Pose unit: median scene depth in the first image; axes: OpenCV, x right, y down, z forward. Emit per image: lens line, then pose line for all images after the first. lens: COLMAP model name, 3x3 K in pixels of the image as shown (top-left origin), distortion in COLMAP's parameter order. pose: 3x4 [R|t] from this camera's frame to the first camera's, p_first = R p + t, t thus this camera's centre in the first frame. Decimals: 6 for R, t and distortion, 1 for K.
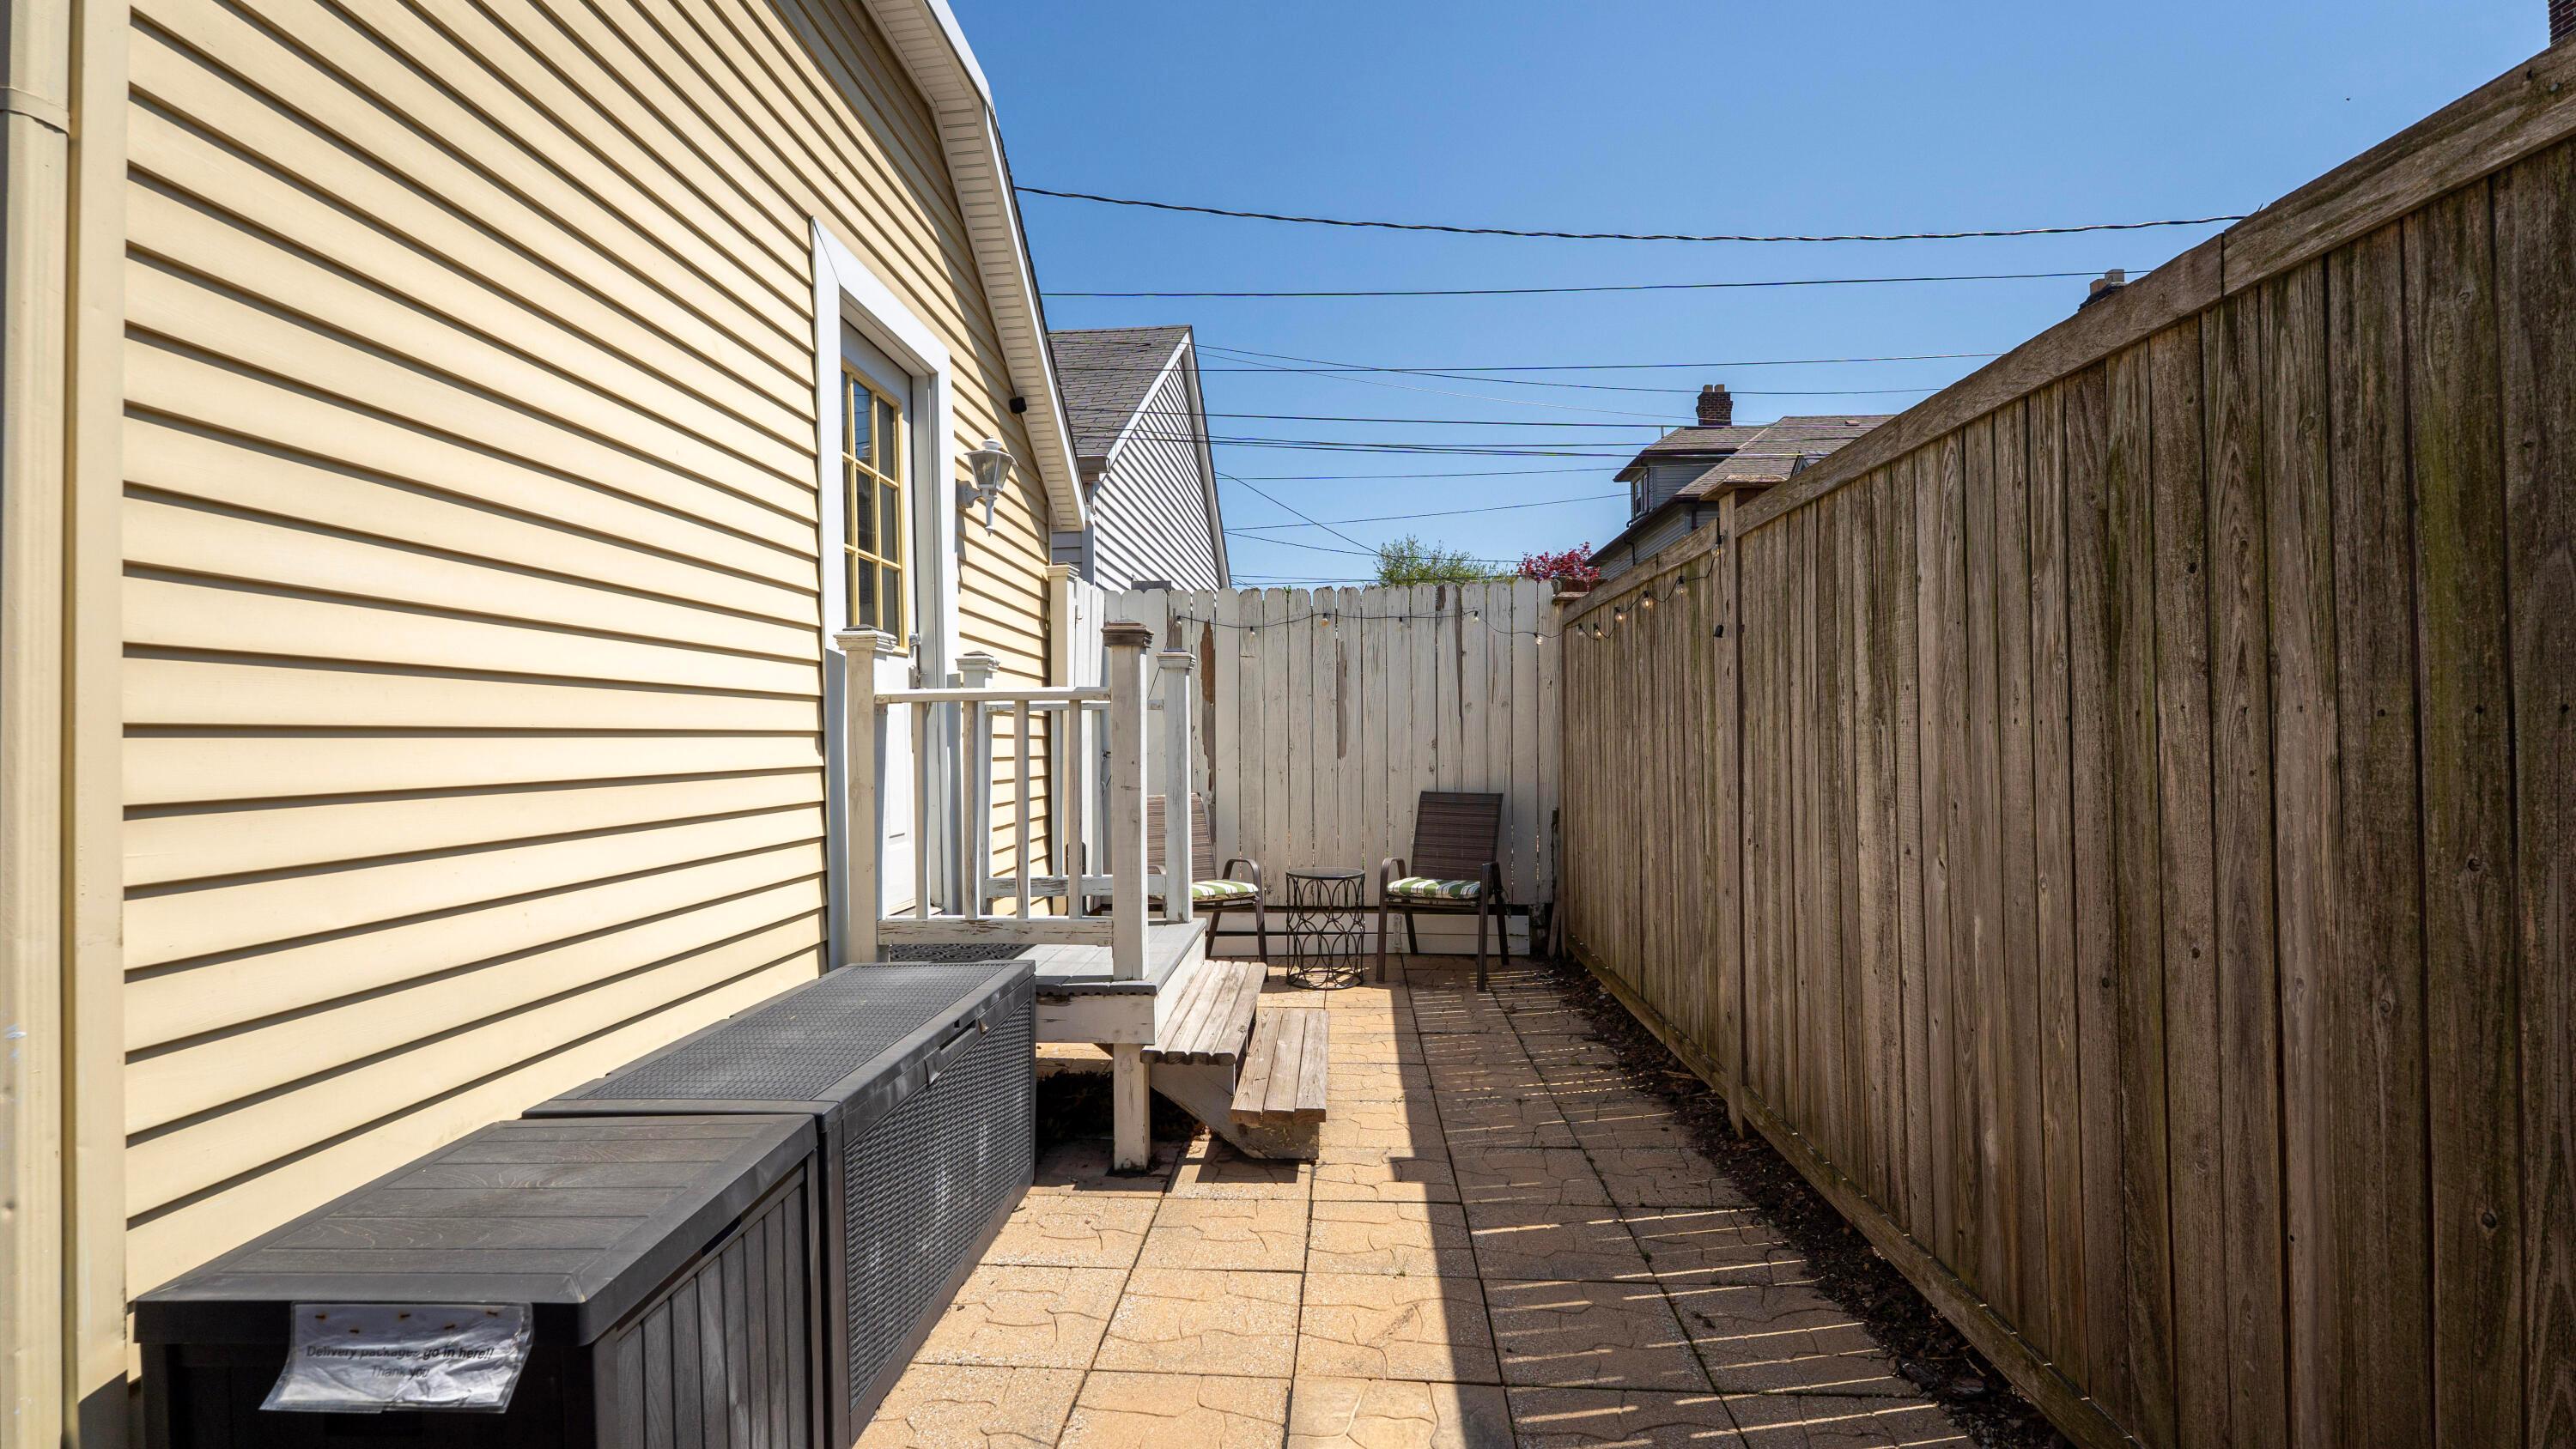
lens RADIAL K [[1048.2, 0, 1280.4], [0, 1048.2, 724.4], [0, 0, 1]] dist [-0.021561, 0.000114]
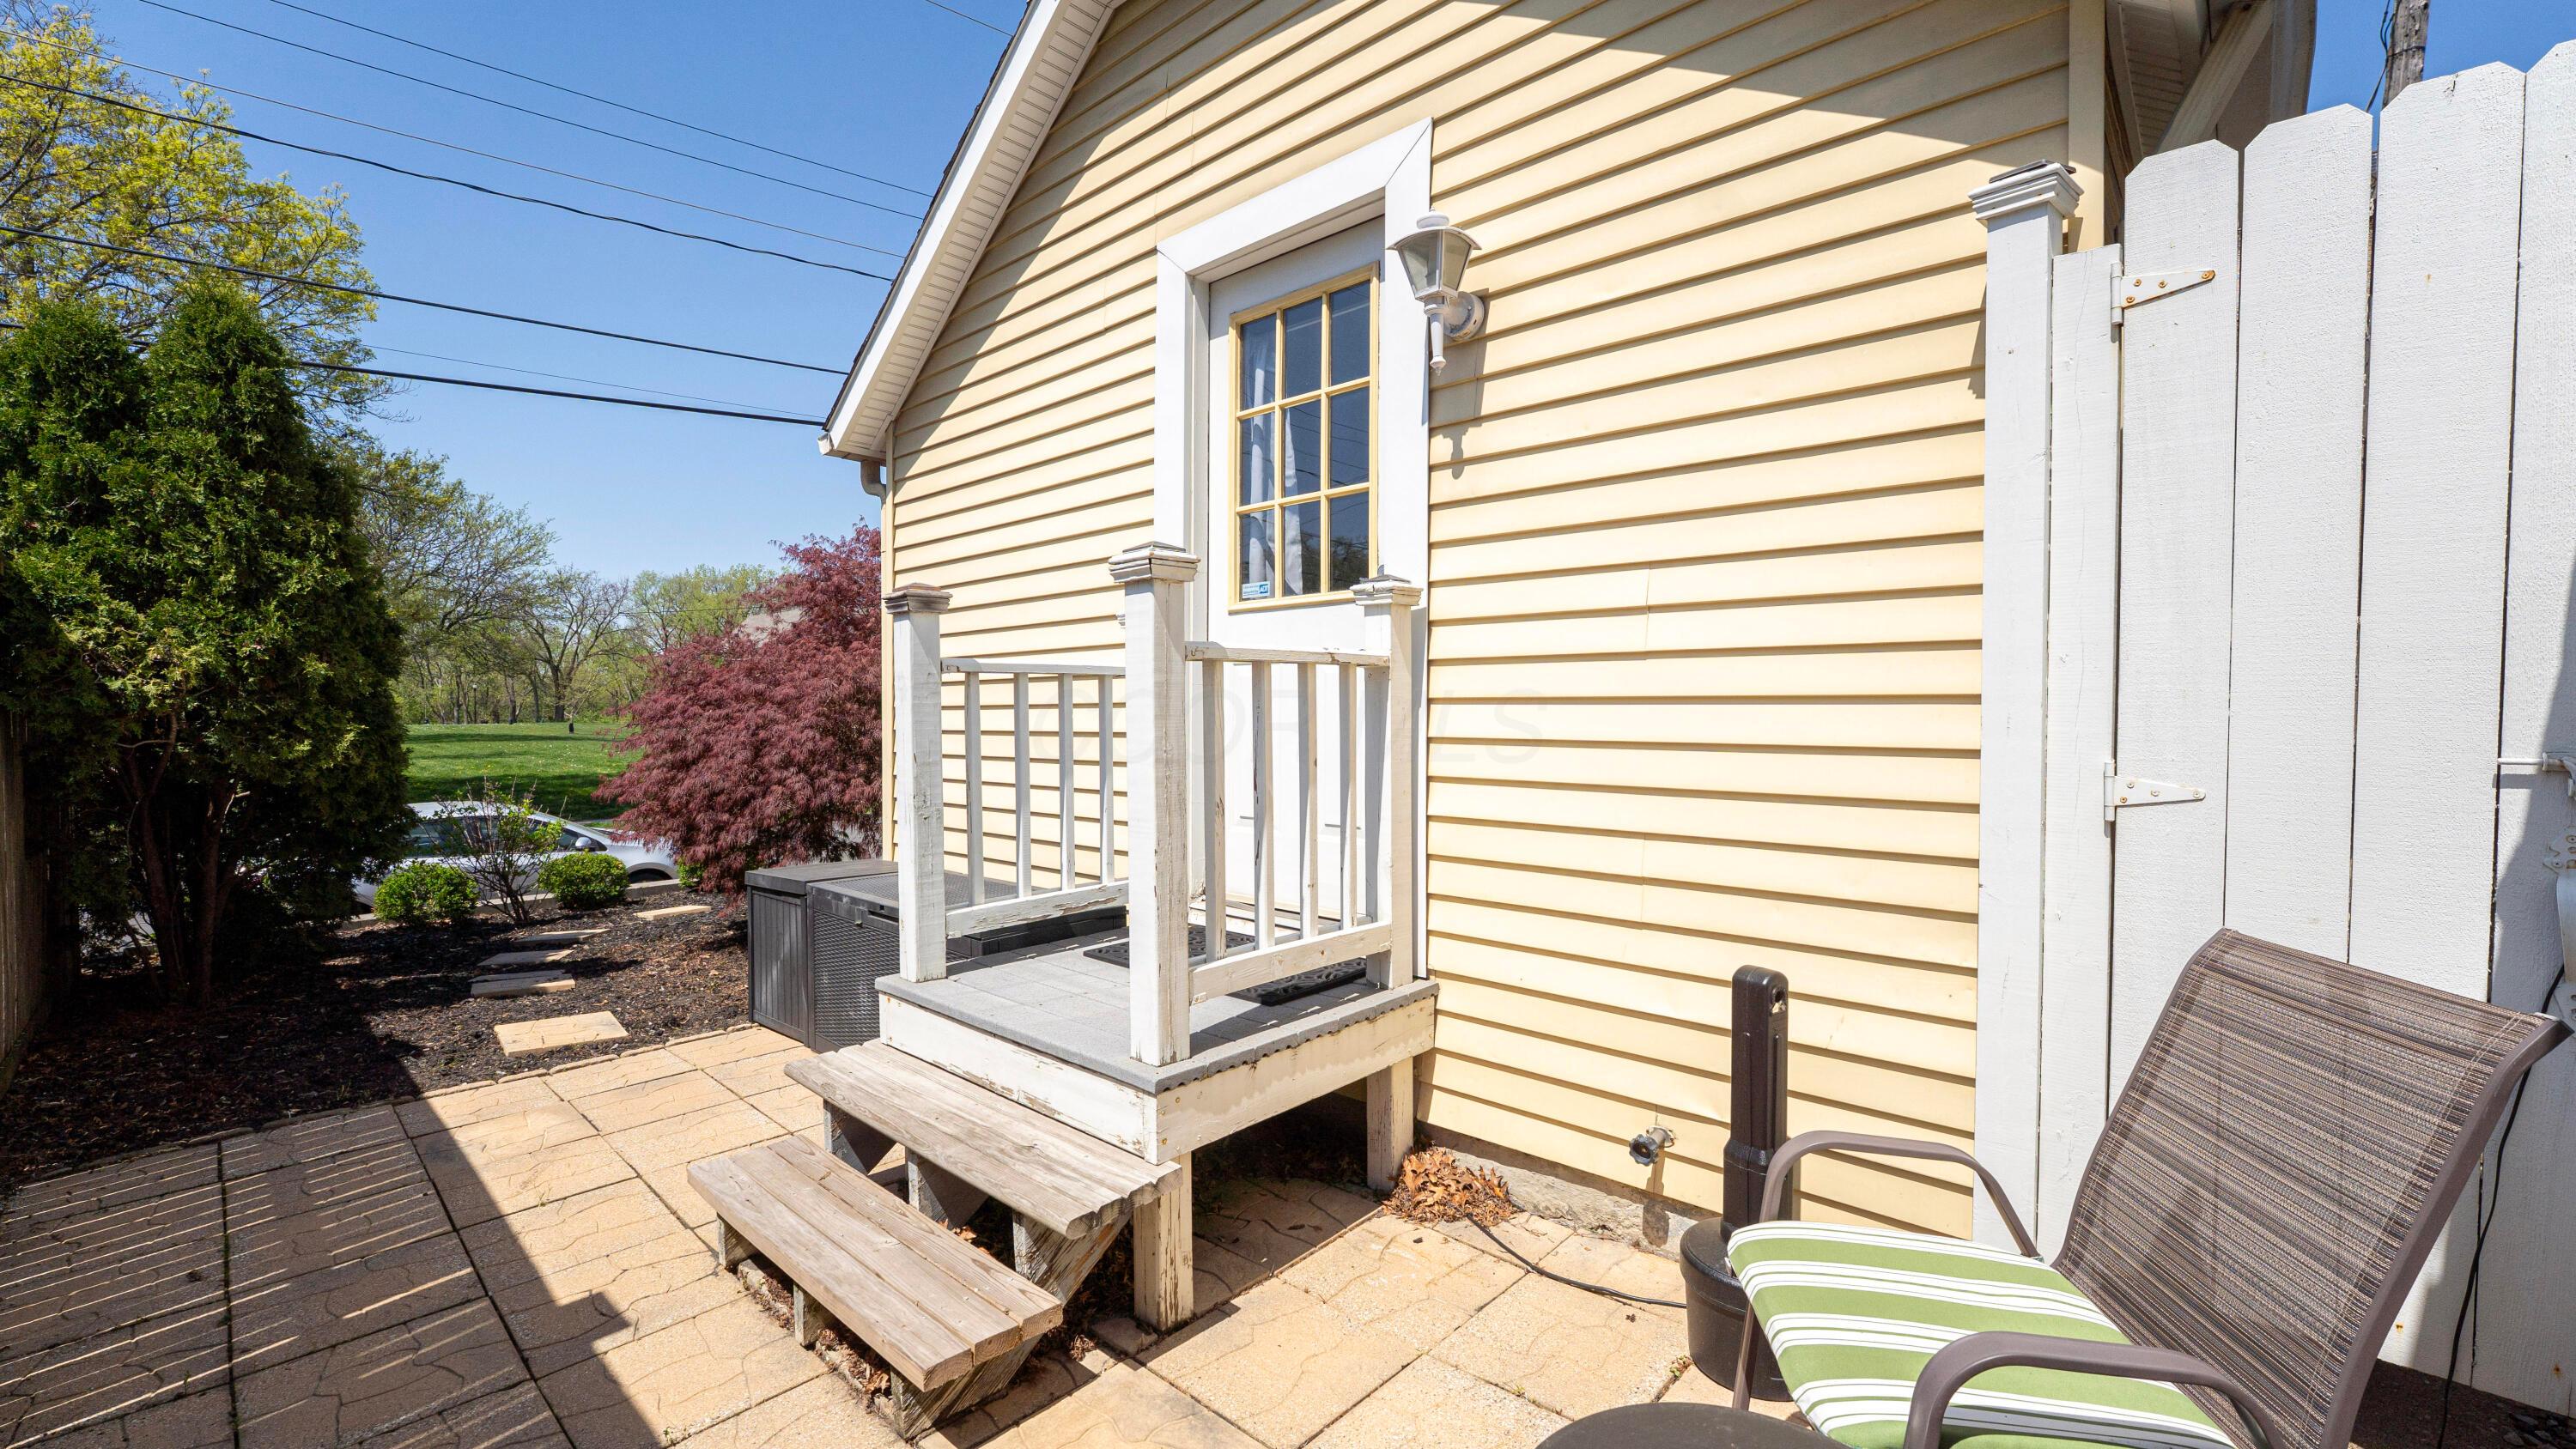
lens RADIAL K [[1048.2, 0, 1280.4], [0, 1048.2, 724.4], [0, 0, 1]] dist [-0.021561, 0.000114]
pose [[-0.628893, 0.027421, -0.777008, 0.347810], [0.018723, 0.999622, 0.020123, 0.013810], [0.777267, -0.001893, -0.629169, 1.738461]]
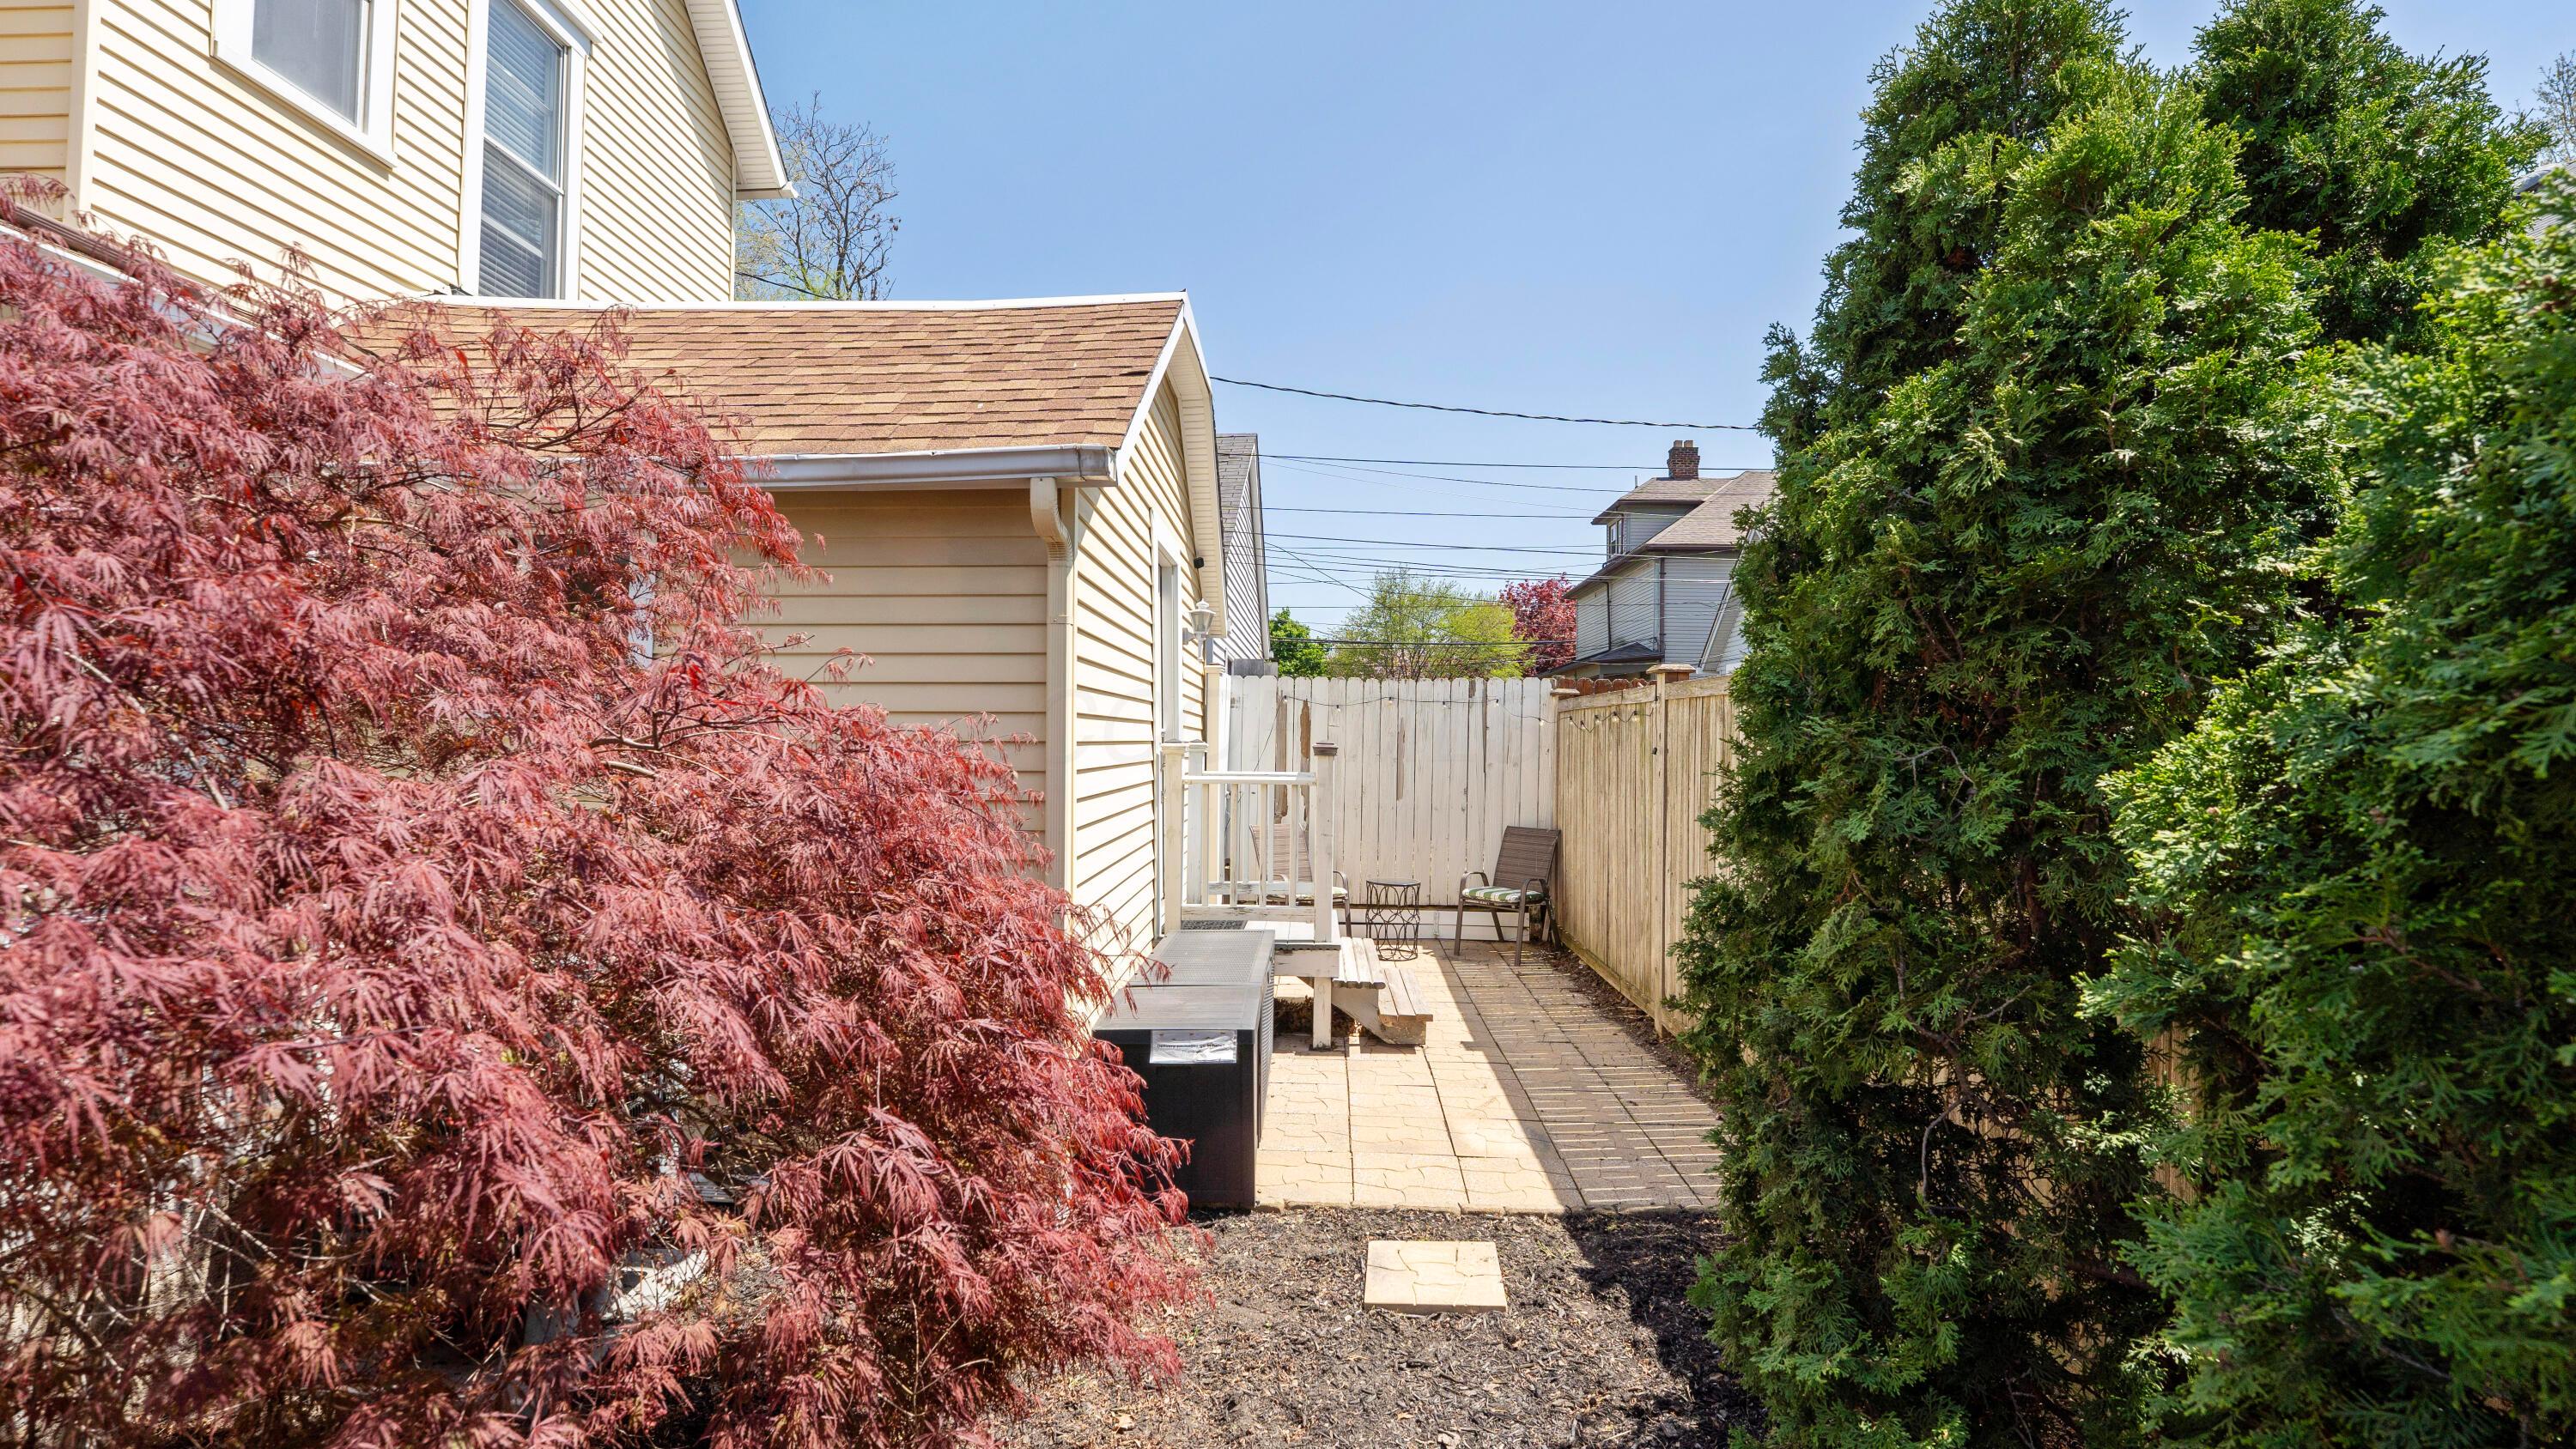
lens RADIAL K [[1046.4, 0, 1285.1], [0, 1046.4, 732.9], [0, 0, 1]] dist [-0.031745, 0.000073]
pose [[0.999352, 0.021306, 0.029013, -0.255933], [-0.021424, 0.999763, 0.003768, -0.111789], [-0.028926, -0.004387, 0.999572, -0.742265]]
